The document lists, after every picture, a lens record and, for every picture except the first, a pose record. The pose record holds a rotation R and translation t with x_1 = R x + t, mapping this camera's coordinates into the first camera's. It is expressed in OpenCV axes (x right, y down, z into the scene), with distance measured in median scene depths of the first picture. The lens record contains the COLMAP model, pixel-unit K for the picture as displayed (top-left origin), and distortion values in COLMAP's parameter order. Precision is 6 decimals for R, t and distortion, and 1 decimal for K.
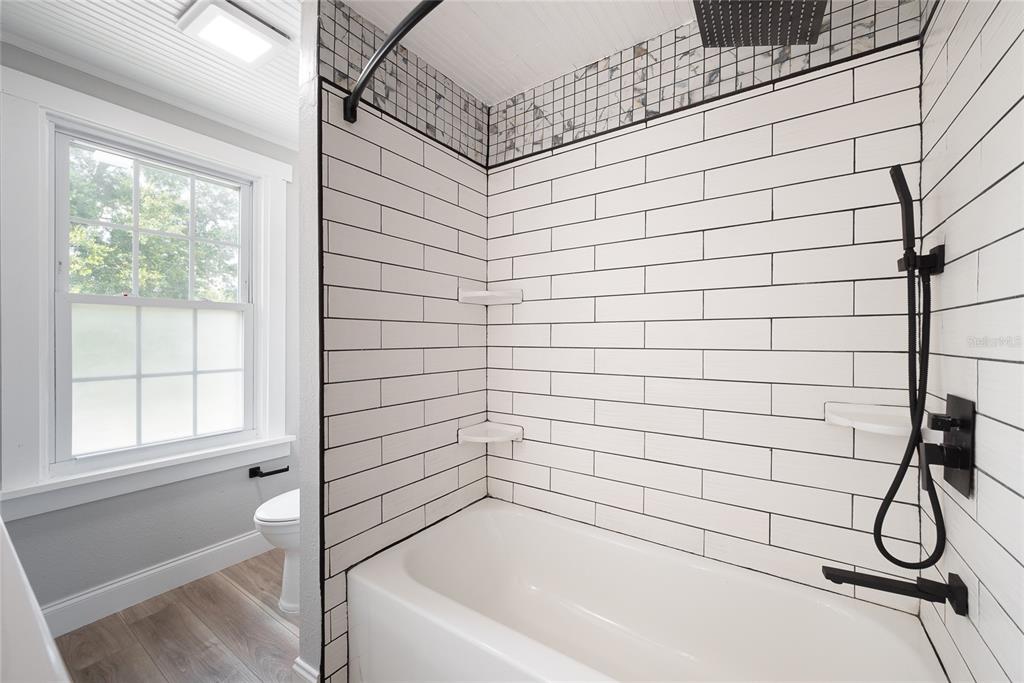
lens RADIAL K [[396.9, 0, 508.7], [0, 396.9, 335.2], [0, 0, 1]] dist [-0.001162, 0.000105]
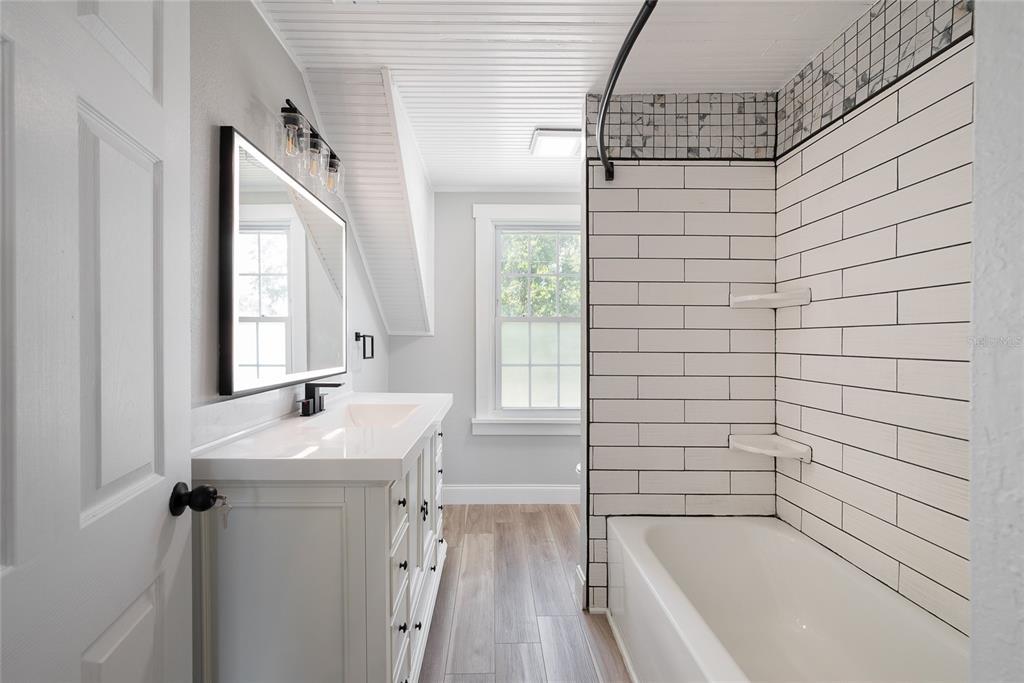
lens RADIAL K [[396.9, 0, 508.7], [0, 396.9, 335.2], [0, 0, 1]] dist [-0.001162, 0.000105]
pose [[0.598763, -0.007161, -0.800894, 0.339917], [0.000068, 0.999960, -0.008891, -0.005136], [0.800926, 0.005269, 0.598740, -0.048790]]
